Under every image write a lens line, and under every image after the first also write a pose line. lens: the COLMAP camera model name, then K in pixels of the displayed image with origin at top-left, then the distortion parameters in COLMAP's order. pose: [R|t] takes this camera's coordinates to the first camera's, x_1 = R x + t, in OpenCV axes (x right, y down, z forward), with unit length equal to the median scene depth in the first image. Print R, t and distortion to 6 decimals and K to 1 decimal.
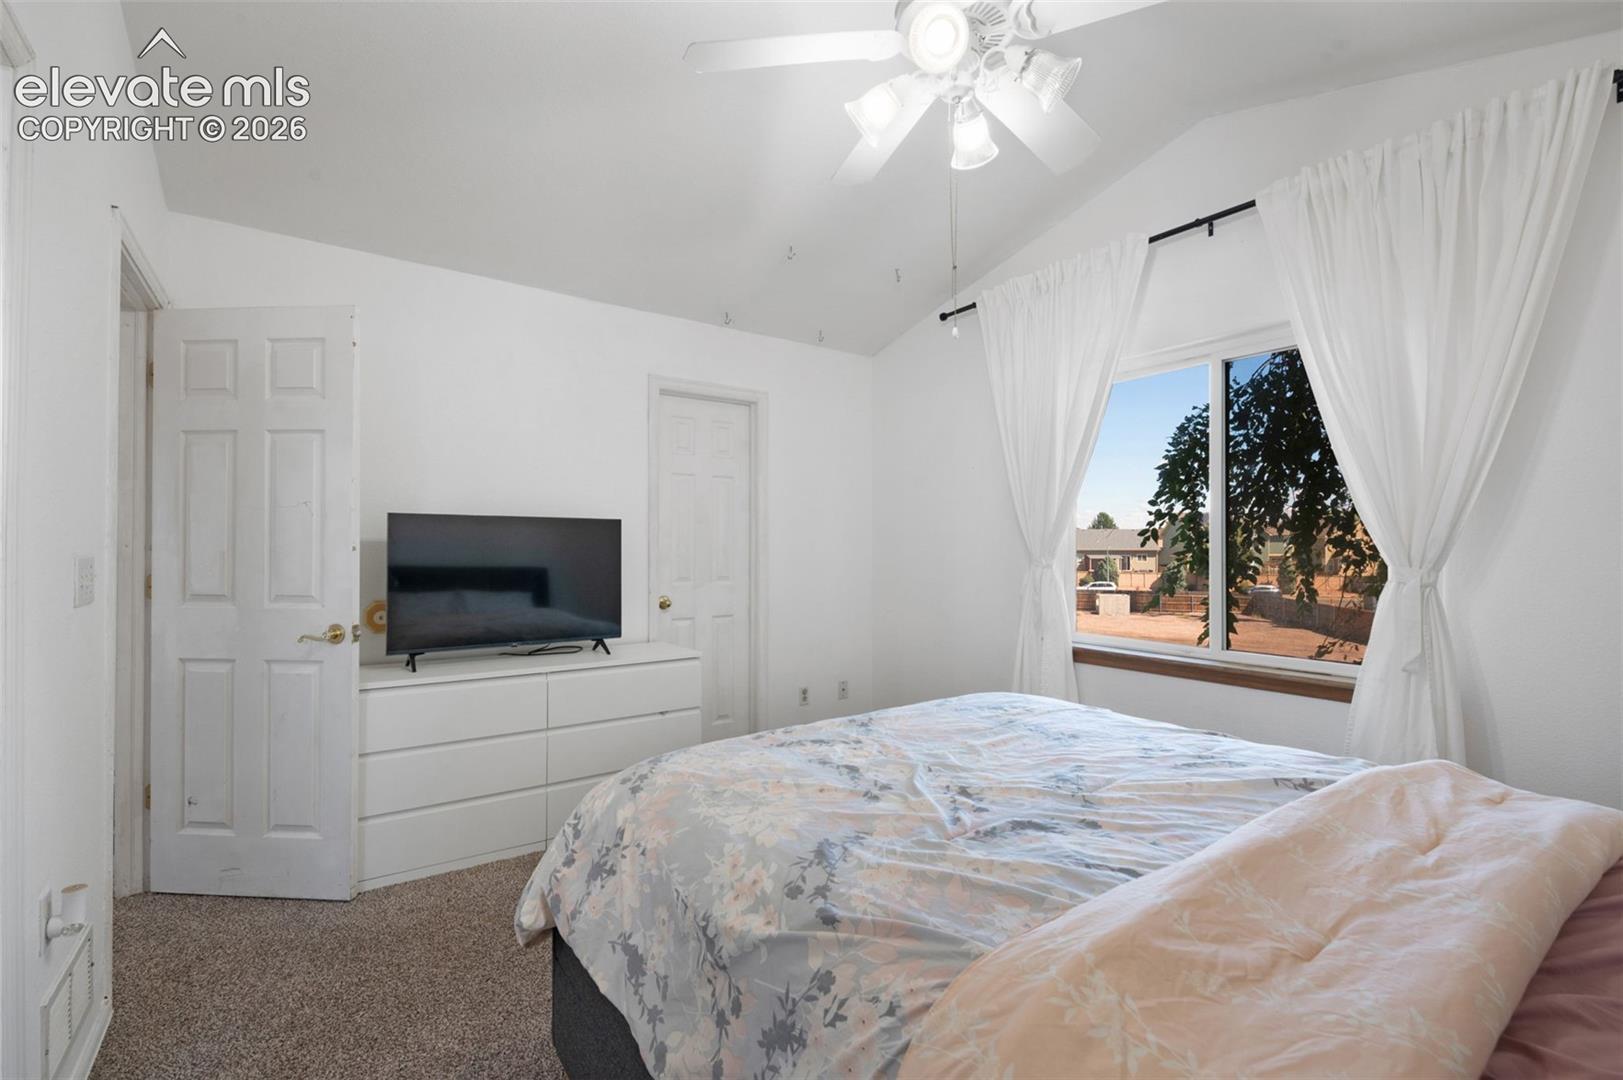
lens RADIAL K [[715.2, 0, 801.1], [0, 715.2, 539.2], [0, 0, 1]] dist [0.000883, -0.014310]
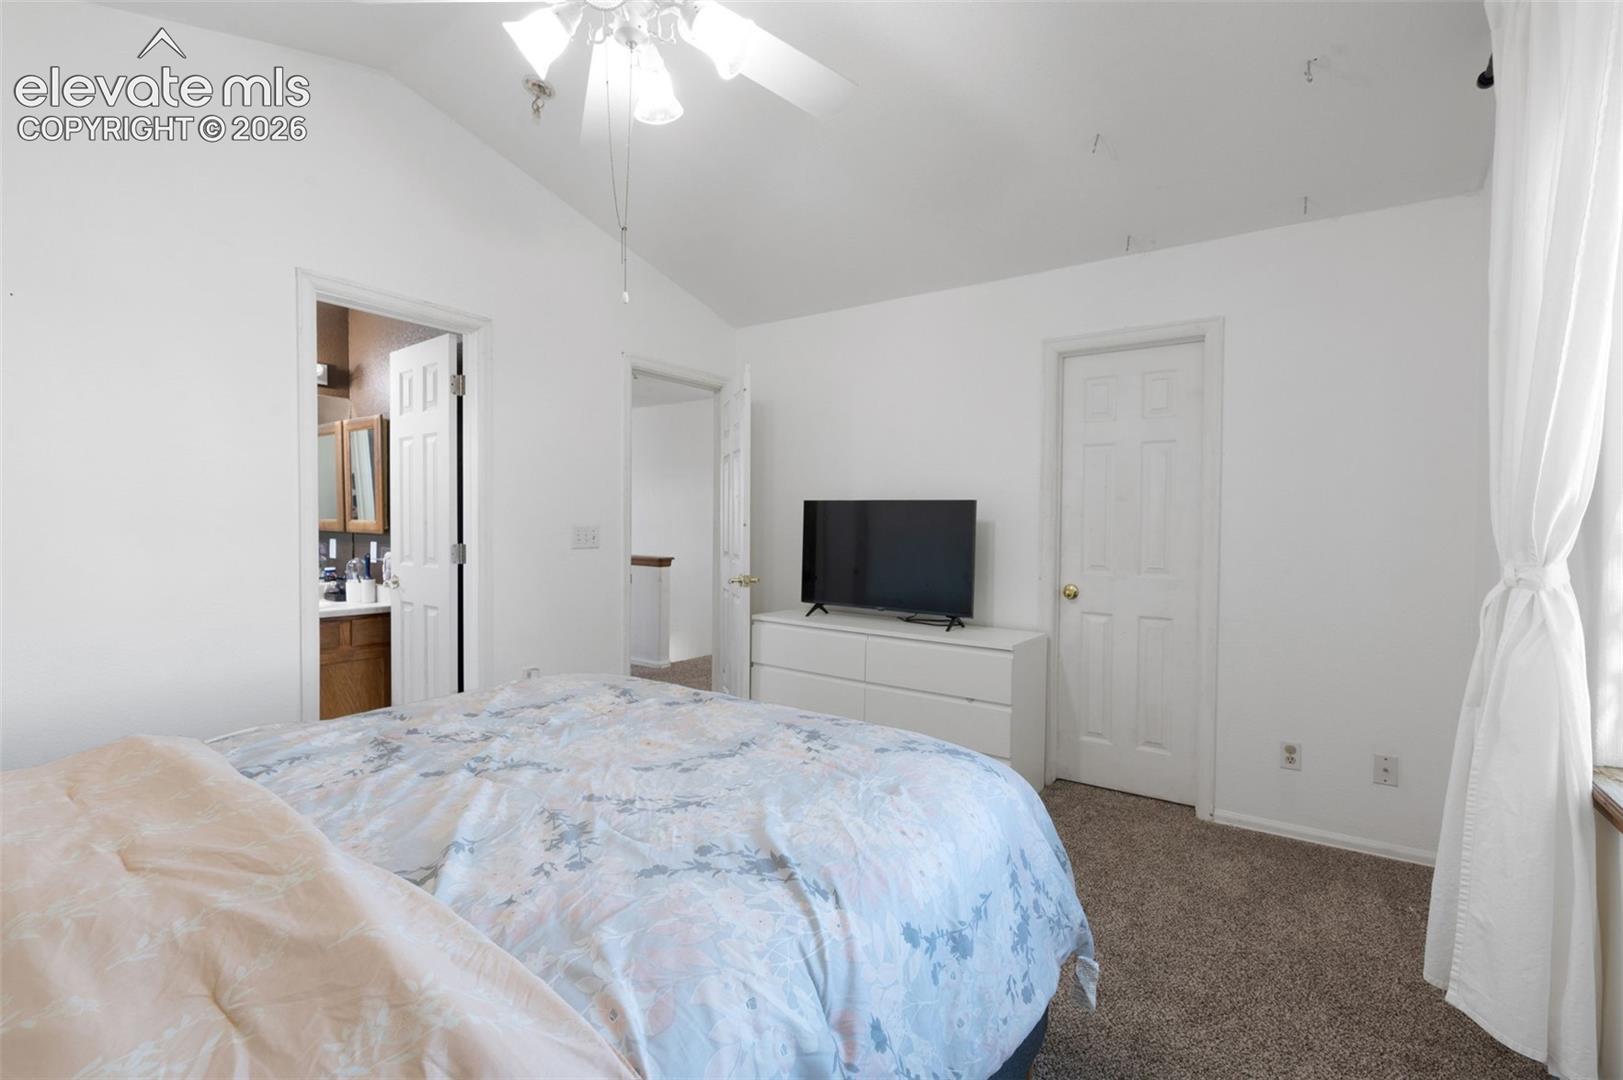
lens RADIAL K [[712.4, 0, 827.4], [0, 712.4, 543.0], [0, 0, 1]] dist [0.000580, 0.000078]
pose [[0.334068, 0.027813, -0.942138, 0.619879], [-0.004484, 0.999600, 0.027920, 0.005121], [0.942538, -0.005102, 0.334059, 0.478767]]
